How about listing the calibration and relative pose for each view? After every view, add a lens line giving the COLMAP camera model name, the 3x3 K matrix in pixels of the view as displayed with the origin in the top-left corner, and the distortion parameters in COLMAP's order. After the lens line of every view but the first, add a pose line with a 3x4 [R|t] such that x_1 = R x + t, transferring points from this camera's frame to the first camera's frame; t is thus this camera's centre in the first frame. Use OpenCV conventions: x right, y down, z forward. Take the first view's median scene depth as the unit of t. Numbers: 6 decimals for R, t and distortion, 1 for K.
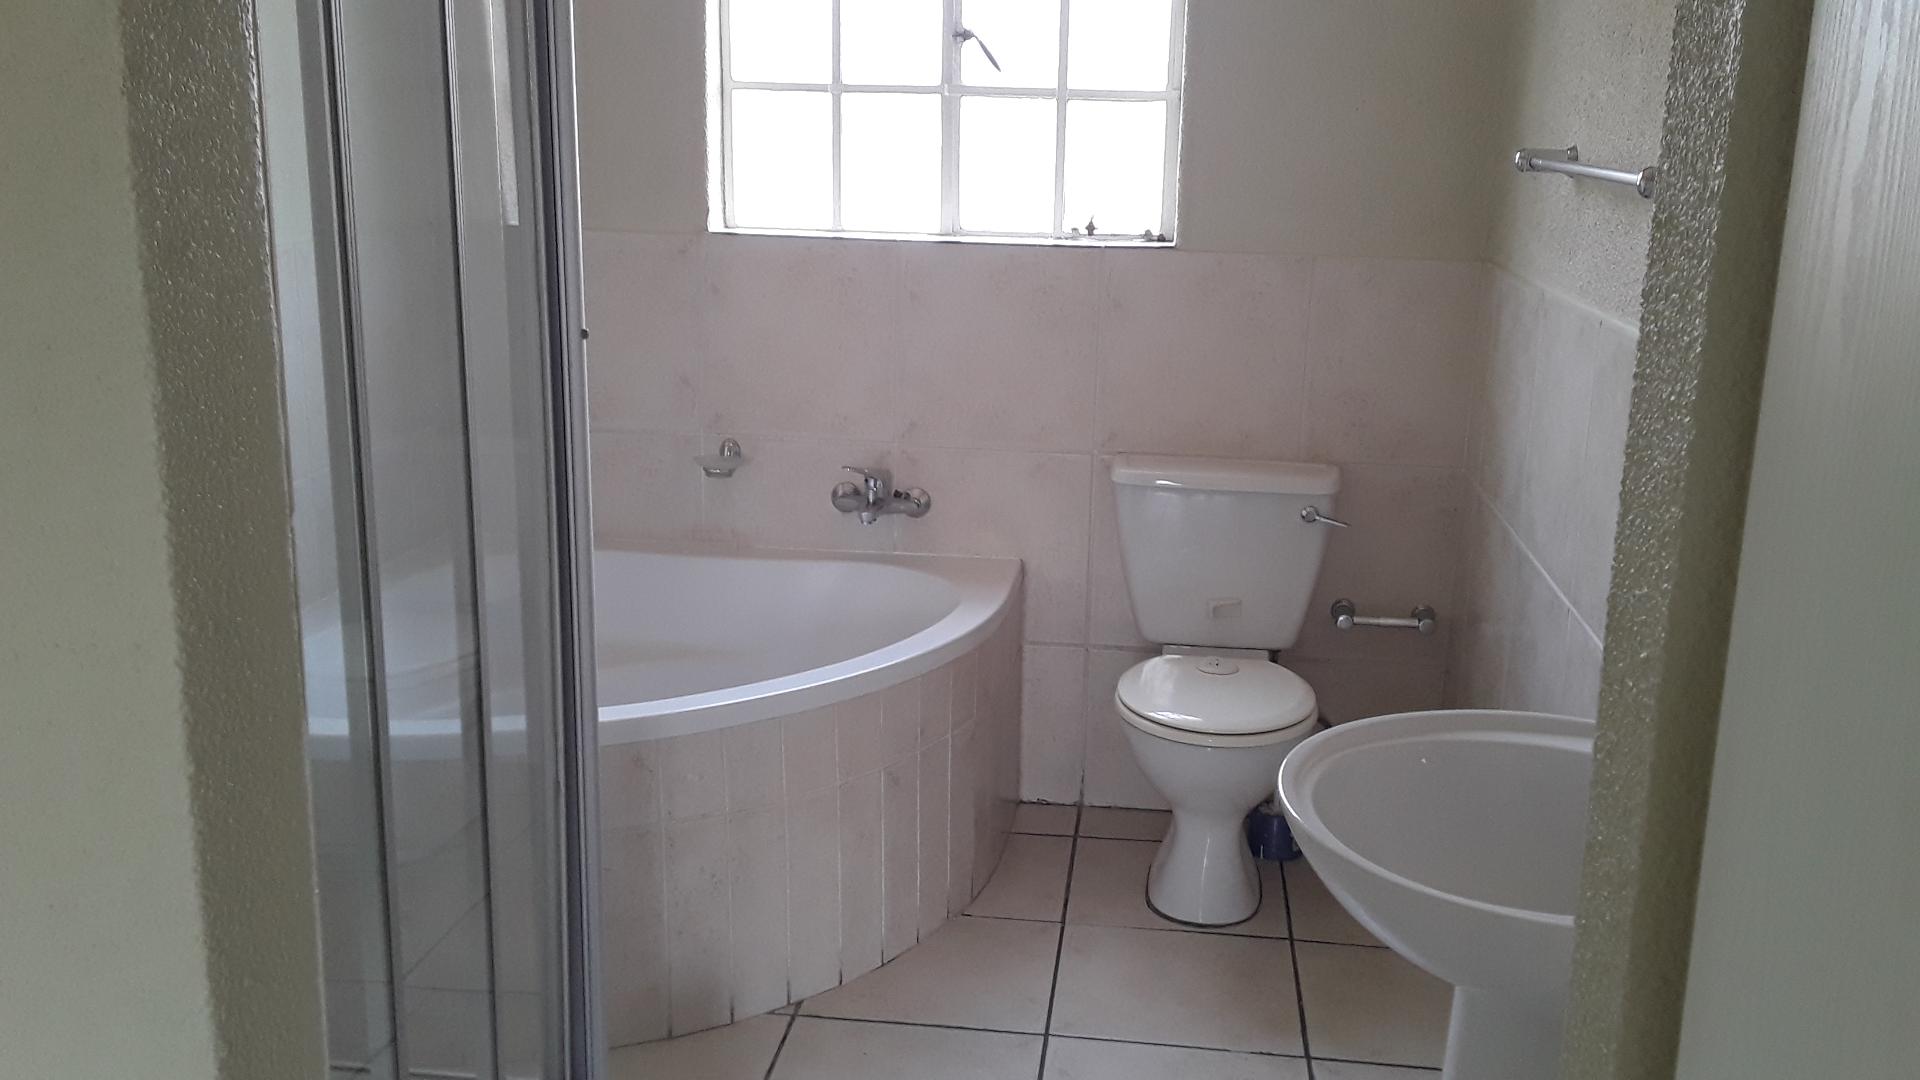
lens RADIAL K [[1756.8, 0, 960.0], [0, 1756.8, 540.0], [0, 0, 1]] dist [0.068468, 0.000380]
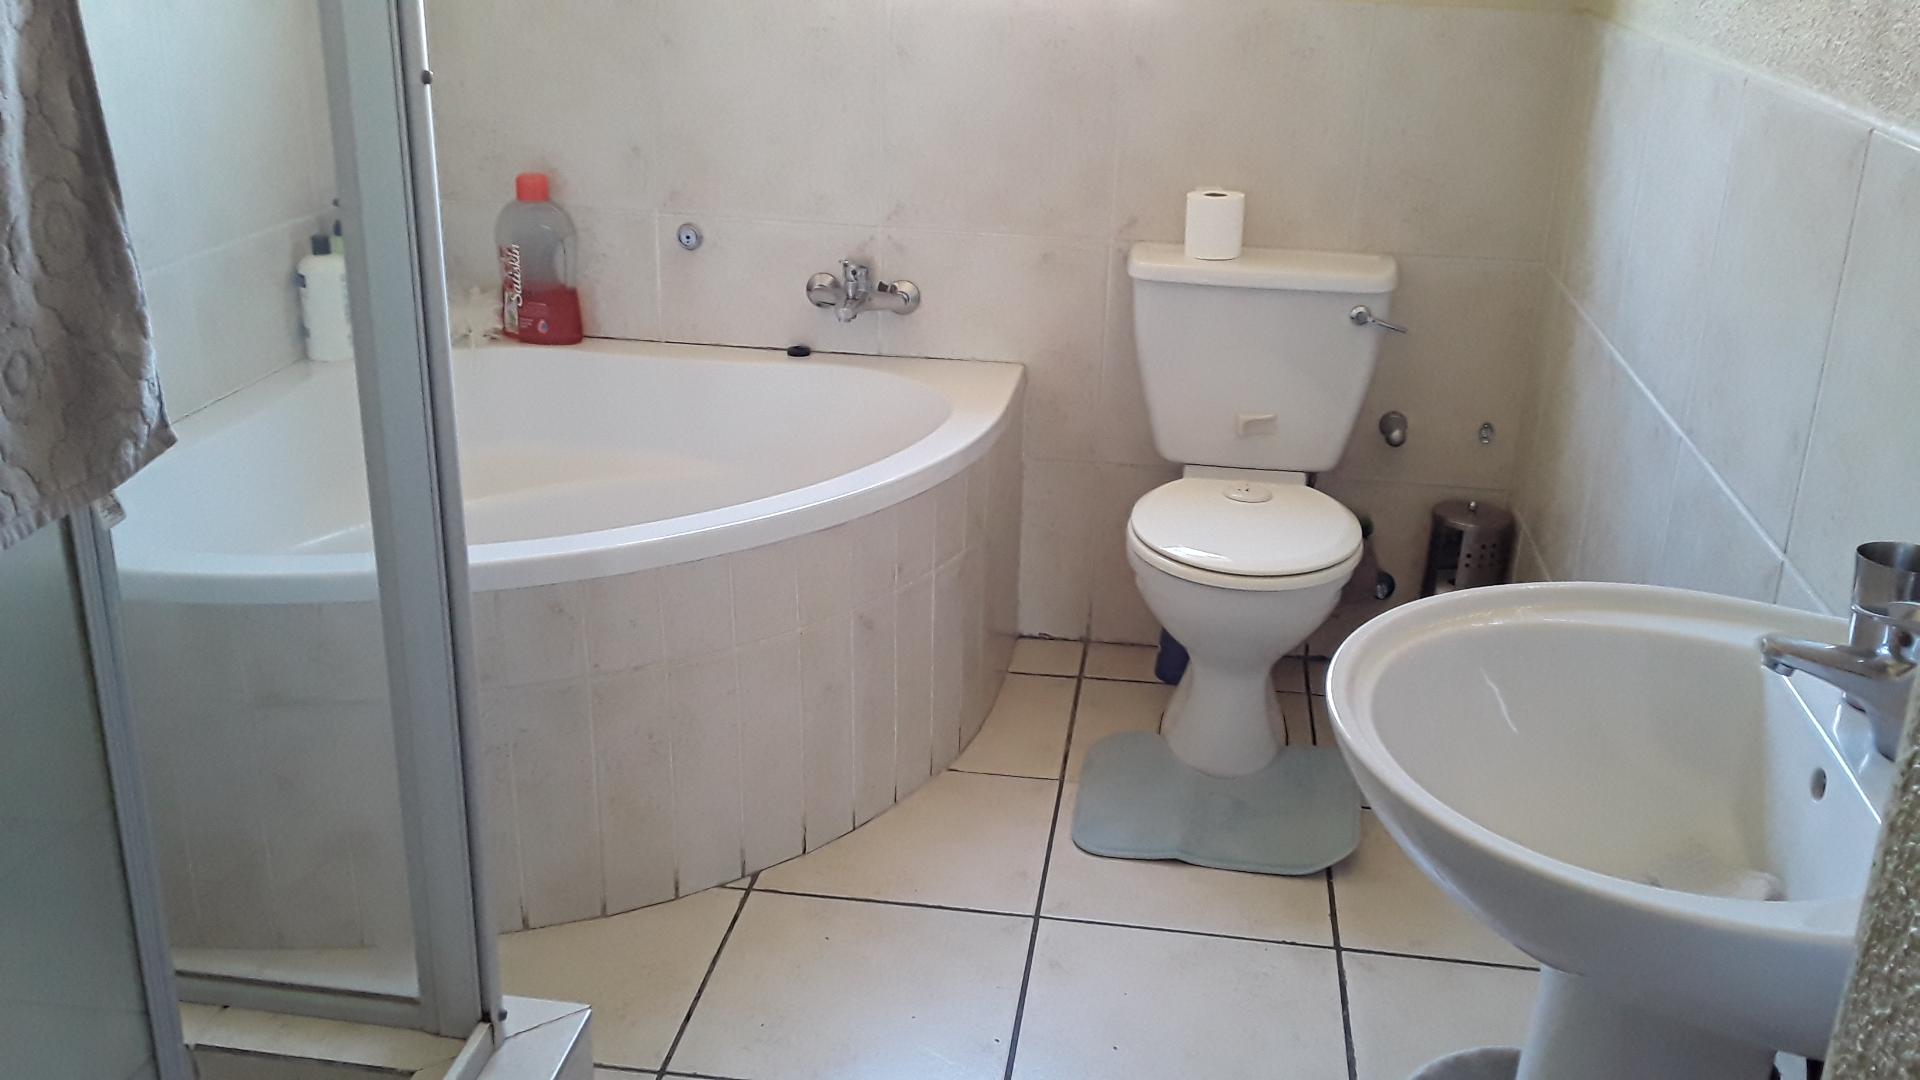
lens RADIAL K [[1766.0, 0, 921.2], [0, 1766.0, 545.0], [0, 0, 1]] dist [0.063205, -0.197555]
pose [[0.999335, 0.013169, -0.033998, 0.016259], [-0.008926, 0.992483, 0.122054, -0.007050], [0.035350, -0.121670, 0.991941, 0.129688]]
